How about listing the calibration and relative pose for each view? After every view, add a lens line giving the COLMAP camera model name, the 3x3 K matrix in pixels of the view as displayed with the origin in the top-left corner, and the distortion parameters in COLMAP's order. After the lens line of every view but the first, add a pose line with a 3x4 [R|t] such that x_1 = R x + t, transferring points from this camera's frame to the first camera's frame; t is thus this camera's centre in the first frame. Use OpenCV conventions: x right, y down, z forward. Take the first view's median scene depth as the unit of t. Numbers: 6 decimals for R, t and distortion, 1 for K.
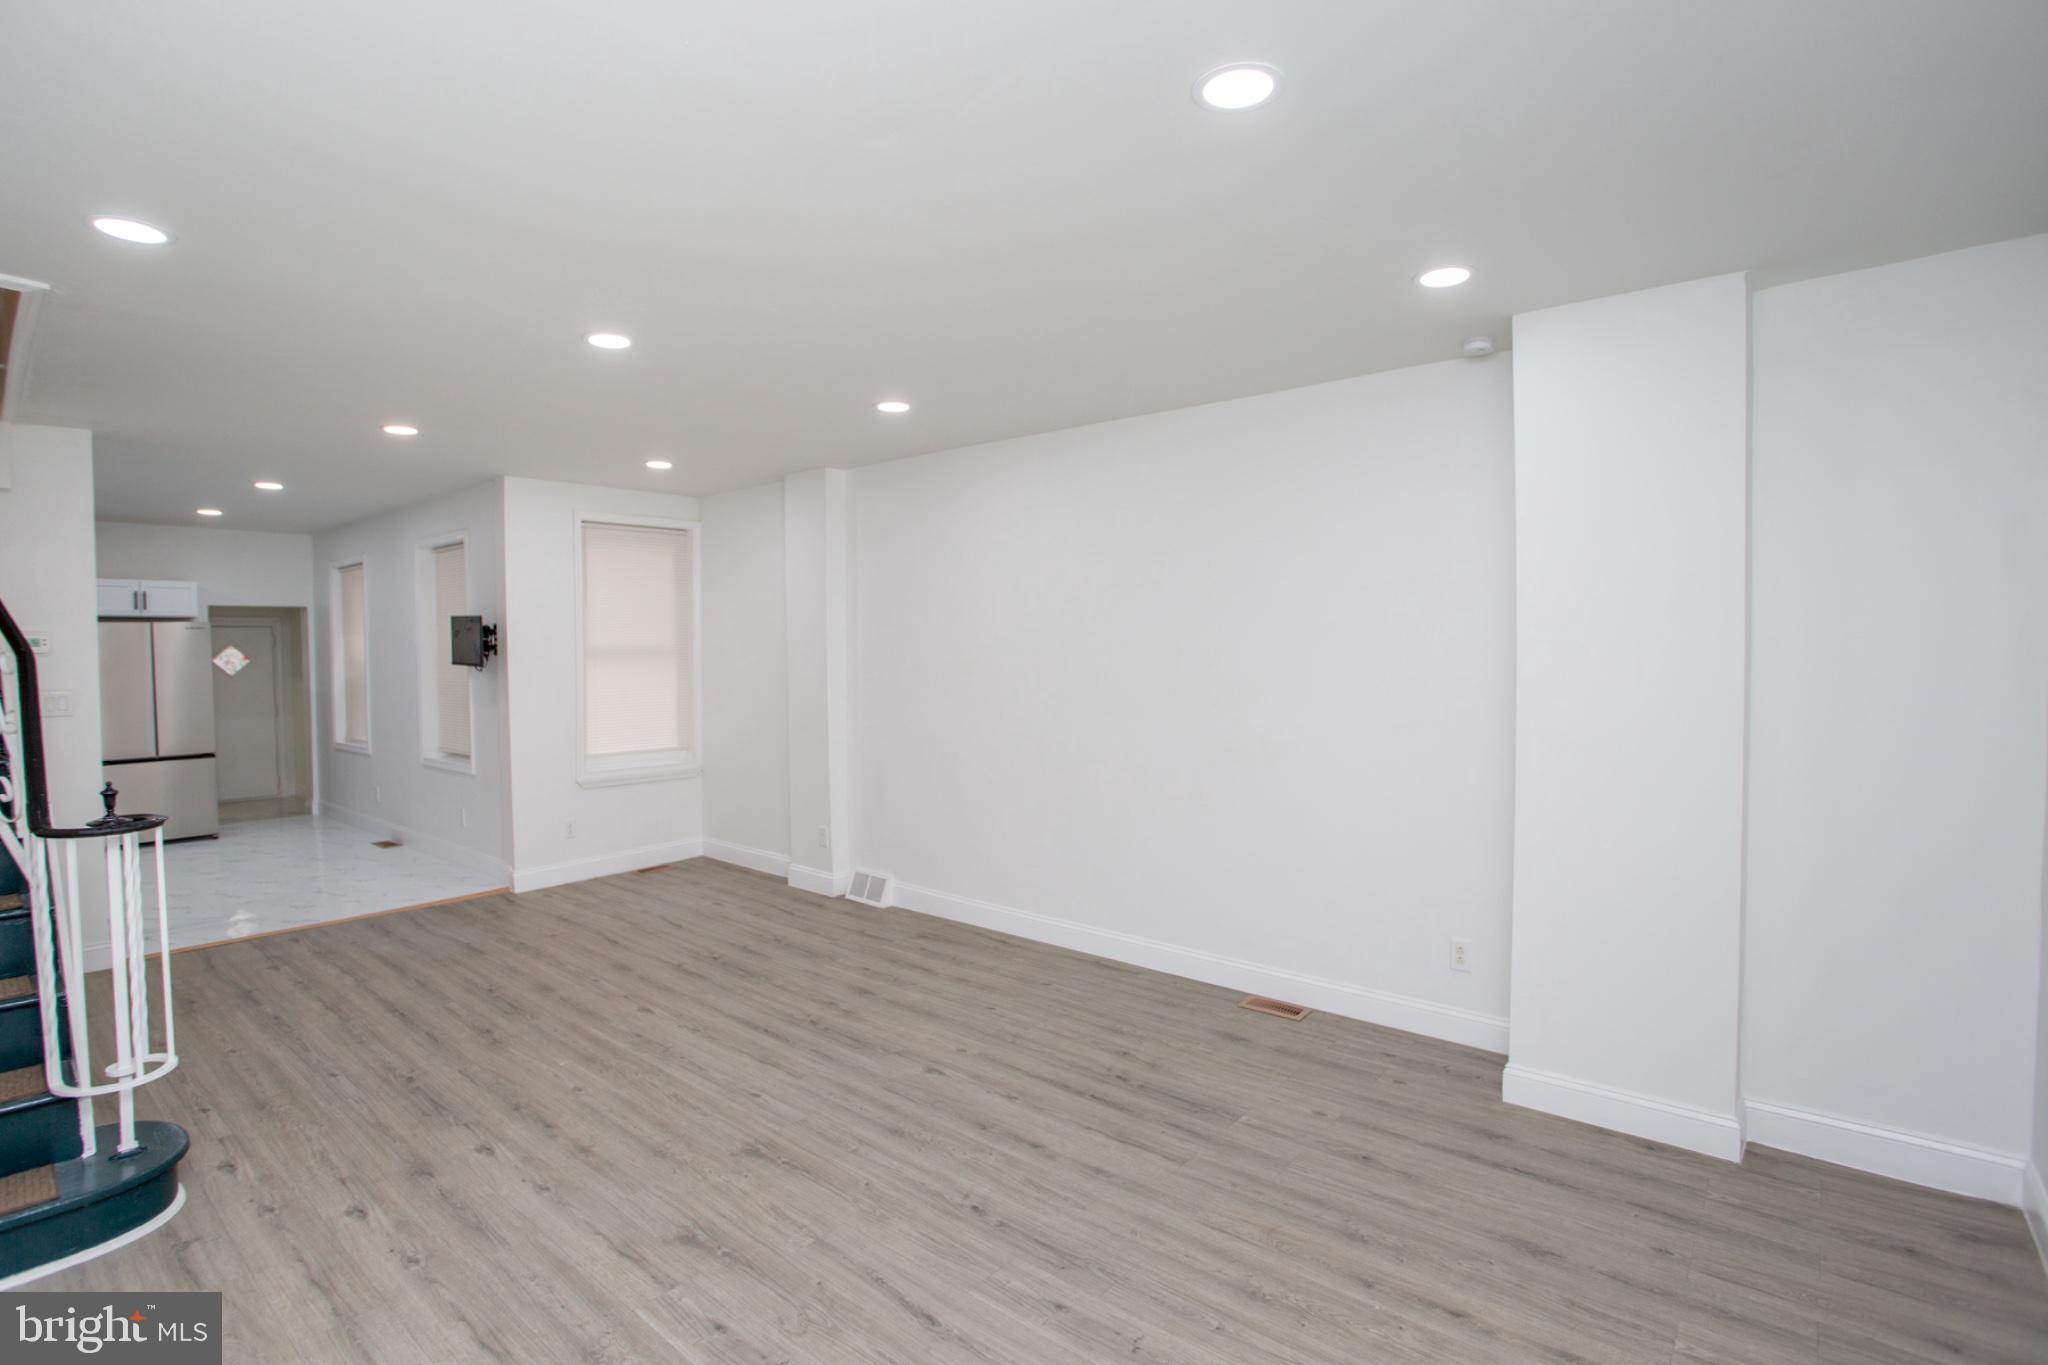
lens RADIAL K [[990.6, 0, 1013.1], [0, 990.6, 670.1], [0, 0, 1]] dist [-0.079683, 0.034351]
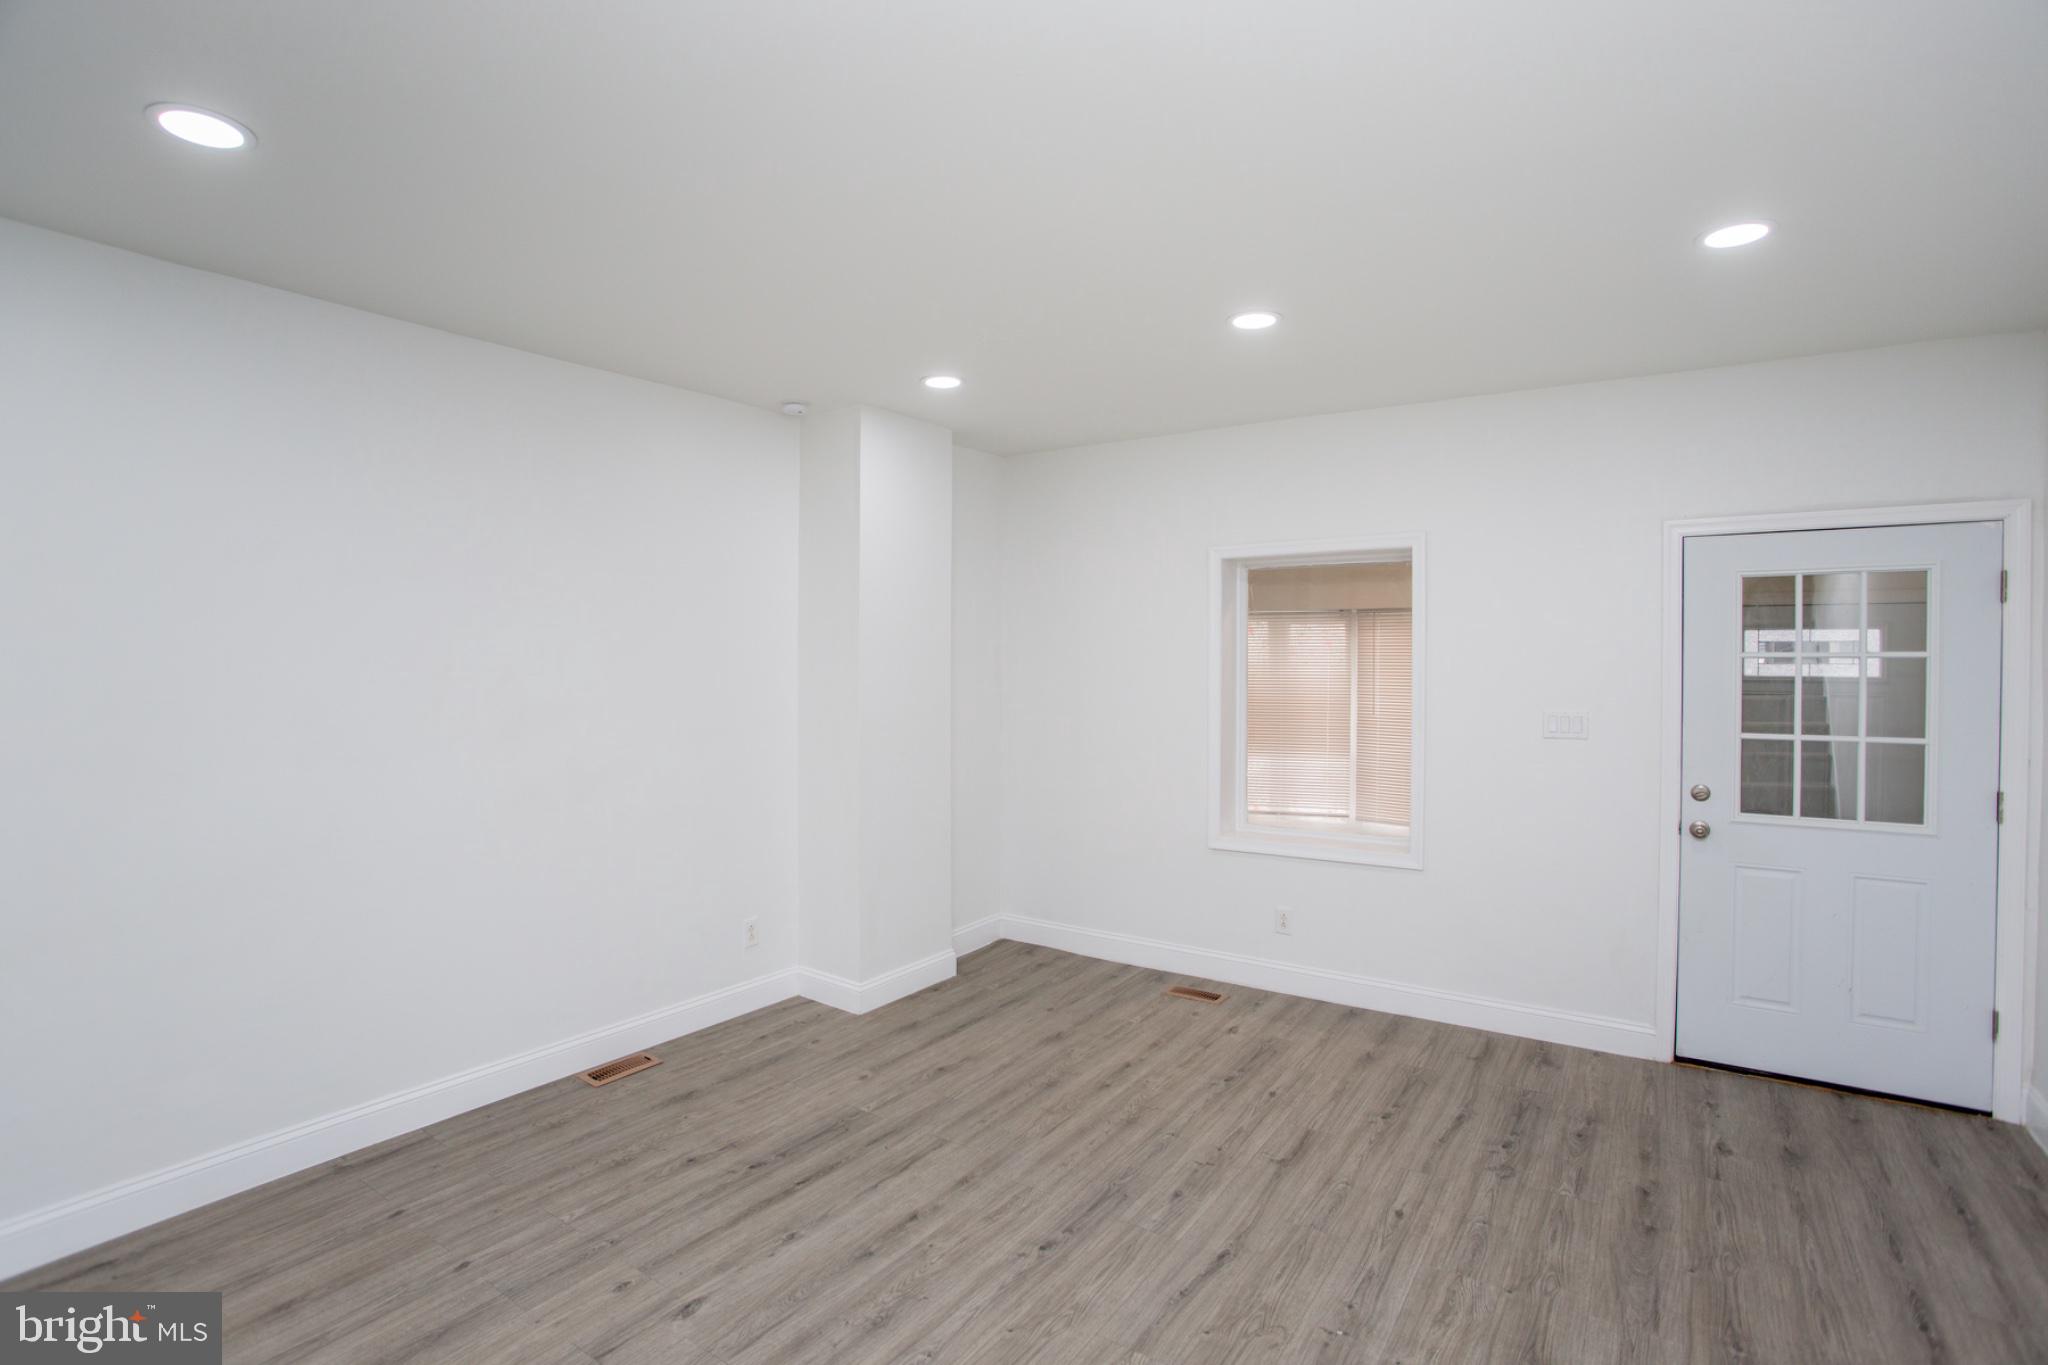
lens RADIAL K [[990.6, 0, 1013.1], [0, 990.6, 670.1], [0, 0, 1]] dist [-0.079683, 0.034351]
pose [[-0.102575, -0.006887, 0.994701, -0.753722], [0.026273, 0.999608, 0.009630, -0.016389], [-0.994378, 0.027122, -0.102354, 0.859341]]
